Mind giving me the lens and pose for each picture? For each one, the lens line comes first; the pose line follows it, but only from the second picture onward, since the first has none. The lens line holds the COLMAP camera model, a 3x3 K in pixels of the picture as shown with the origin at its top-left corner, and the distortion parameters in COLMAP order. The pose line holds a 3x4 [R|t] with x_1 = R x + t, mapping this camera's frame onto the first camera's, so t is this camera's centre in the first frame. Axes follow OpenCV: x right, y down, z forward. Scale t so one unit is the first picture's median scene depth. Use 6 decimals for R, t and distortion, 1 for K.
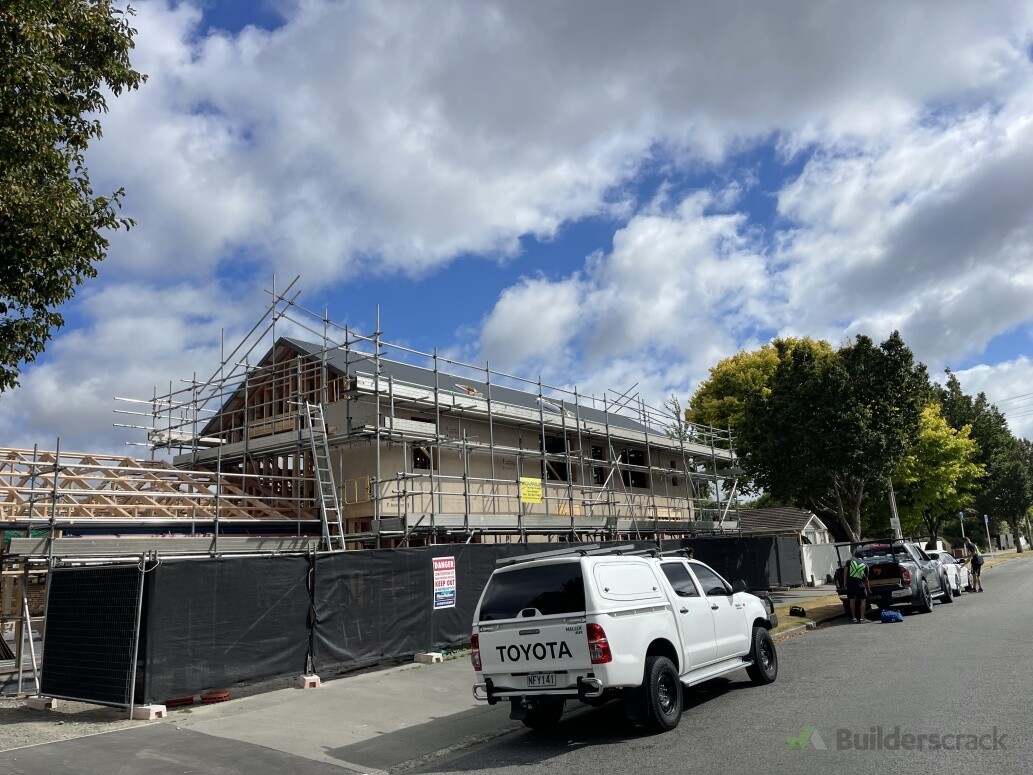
lens RADIAL K [[753.1, 0, 516.5], [0, 753.1, 387.5], [0, 0, 1]] dist [0.009802, 0.001819]
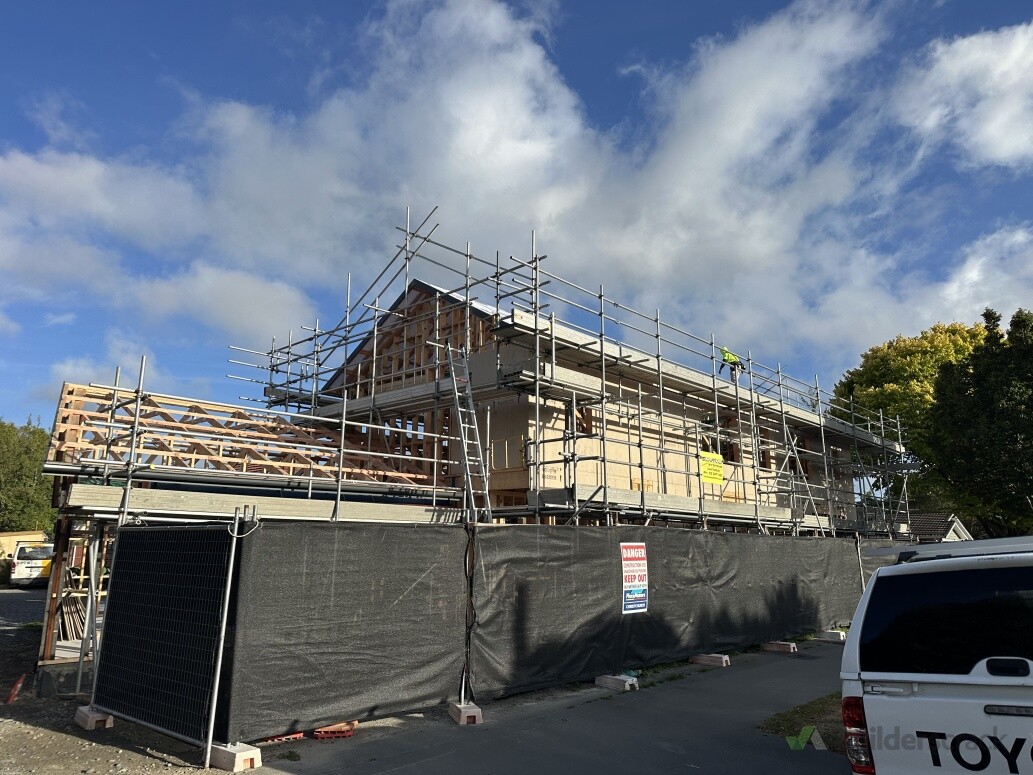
lens RADIAL K [[691.7, 0, 516.5], [0, 691.7, 387.5], [0, 0, 1]] dist [0.058275, -0.051927]
pose [[0.992333, 0.028023, -0.120377, -0.120367], [-0.029025, 0.999557, -0.006579, 0.073560], [0.120139, 0.010023, 0.992706, 0.281021]]
